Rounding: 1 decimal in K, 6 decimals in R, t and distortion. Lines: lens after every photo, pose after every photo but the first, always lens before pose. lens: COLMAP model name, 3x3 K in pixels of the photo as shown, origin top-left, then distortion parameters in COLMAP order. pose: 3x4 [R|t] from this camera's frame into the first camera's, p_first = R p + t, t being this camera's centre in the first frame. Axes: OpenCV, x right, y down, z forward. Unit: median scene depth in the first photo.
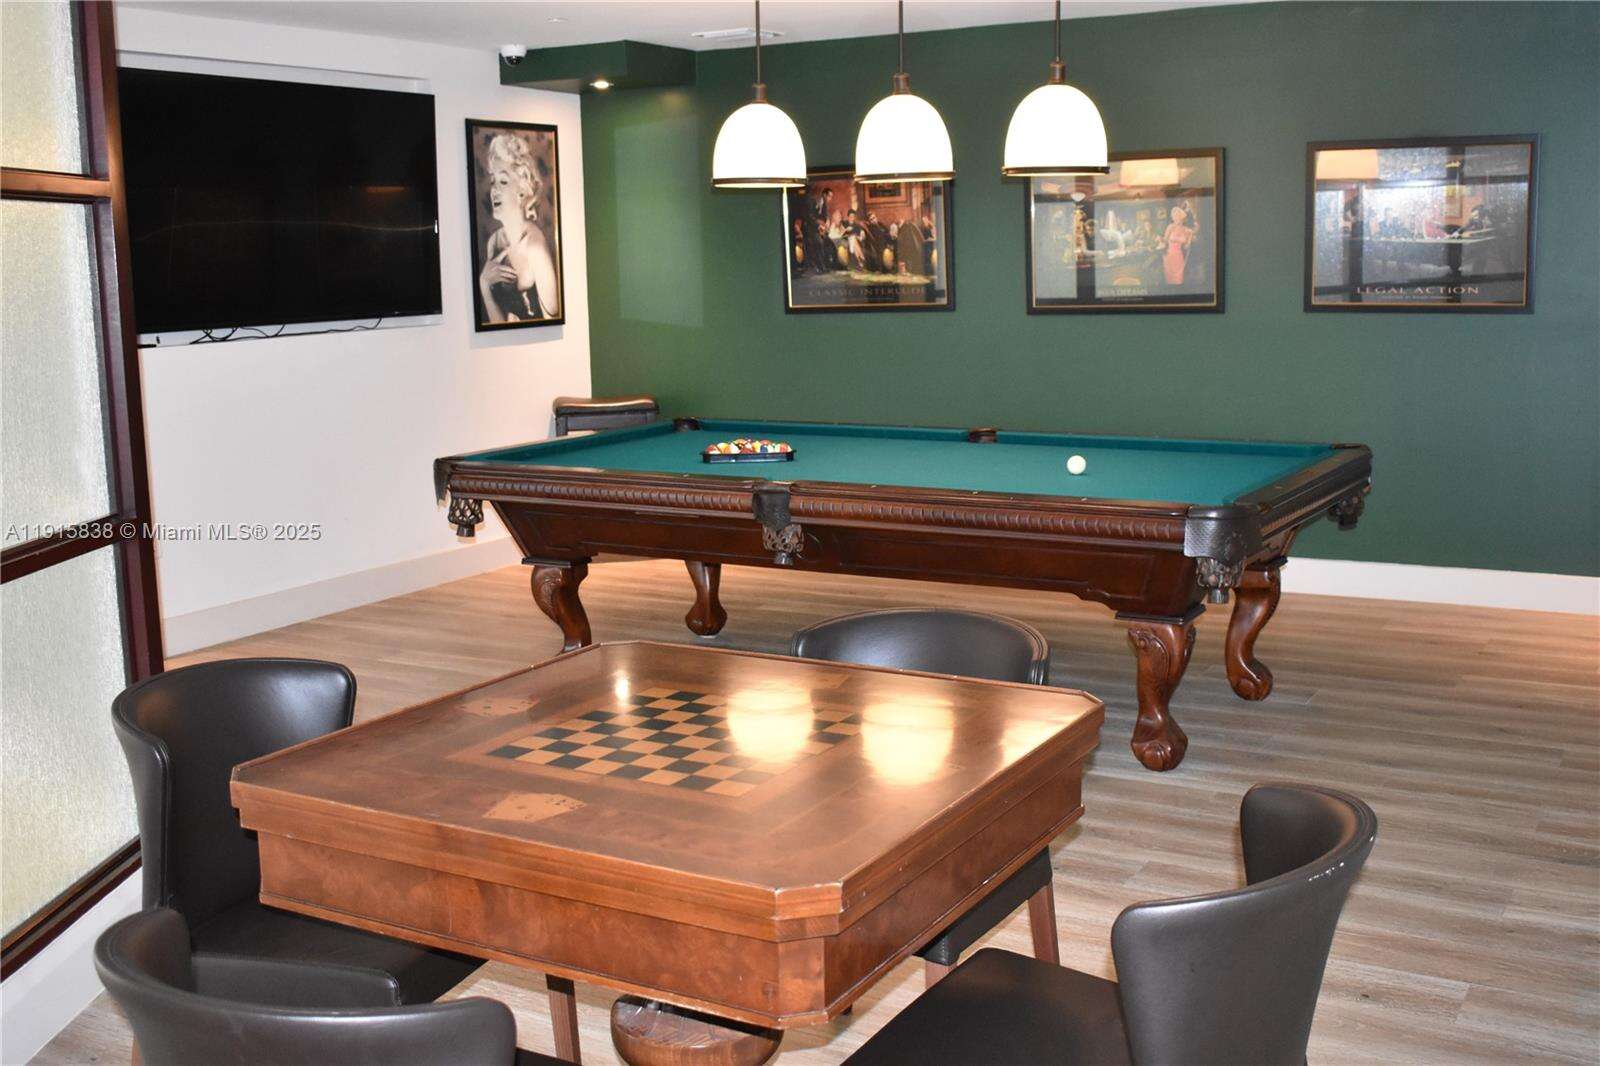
lens RADIAL K [[1747.1, 0, 800.0], [0, 1747.1, 533.0], [0, 0, 1]] dist [0.000061, -0.010157]
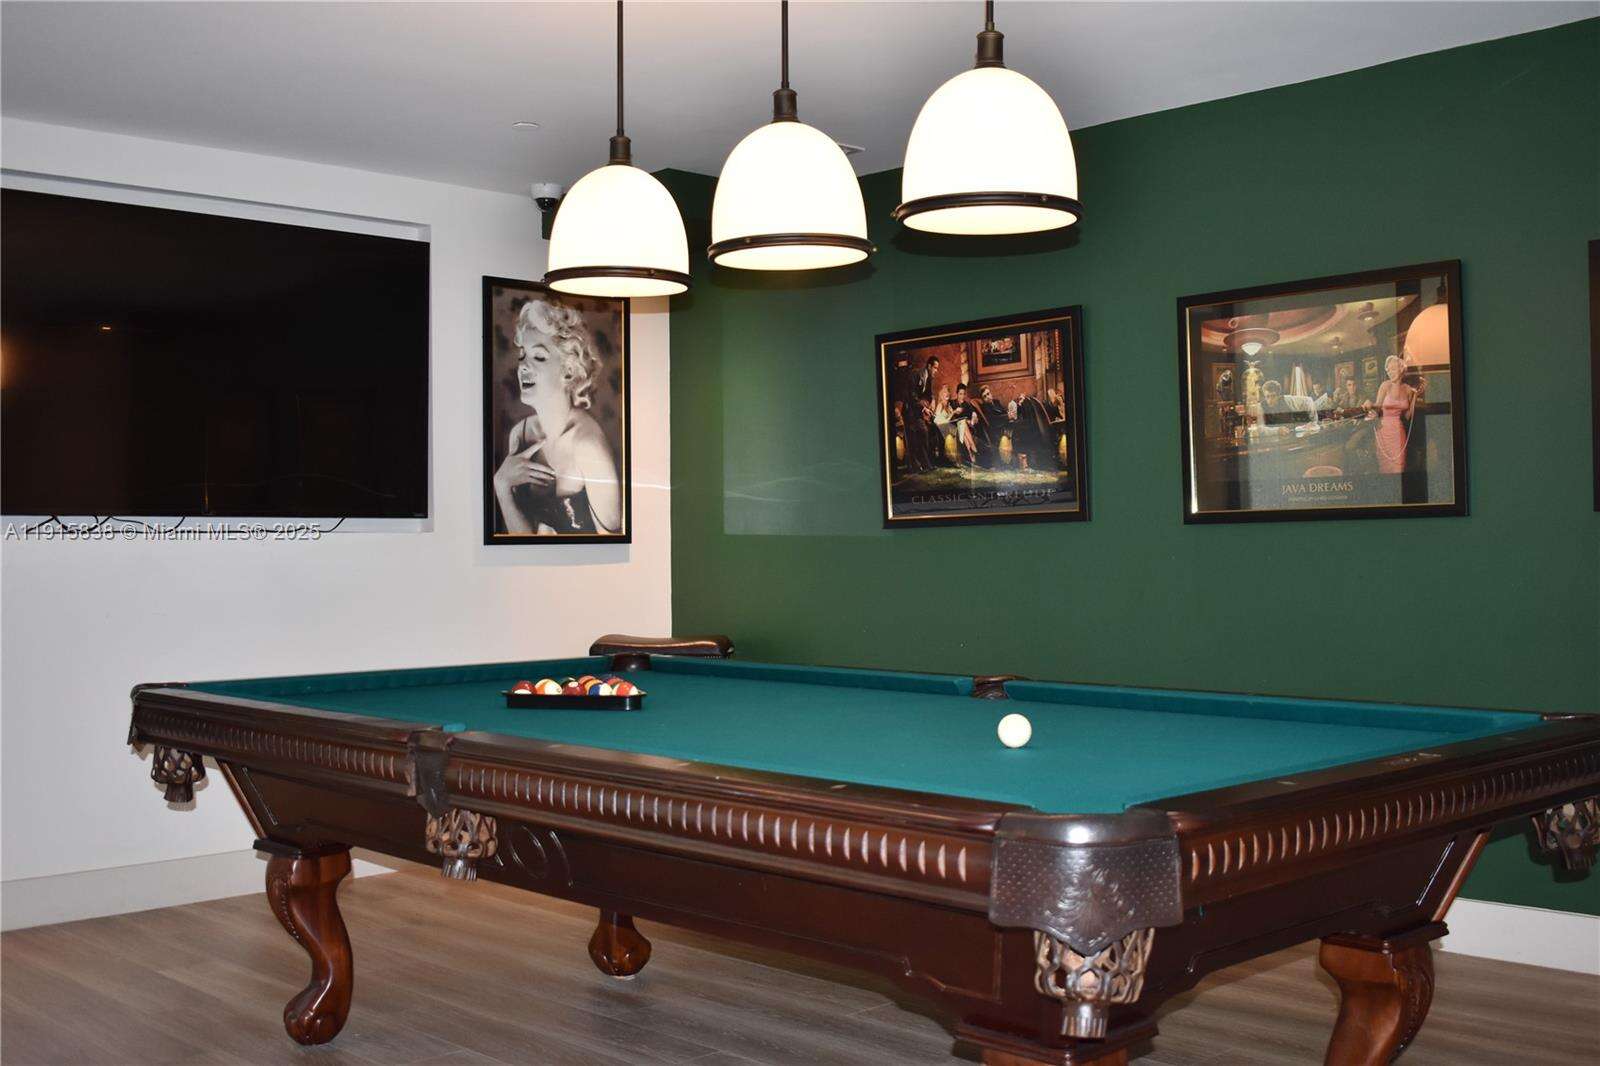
lens RADIAL K [[1747.1, 0, 800.0], [0, 1747.1, 533.0], [0, 0, 1]] dist [0.000061, -0.010157]
pose [[0.965259, 0.013378, -0.260954, 0.152529], [-0.055630, 0.986314, -0.155209, -0.007633], [0.255306, 0.164334, 0.952792, 0.296884]]
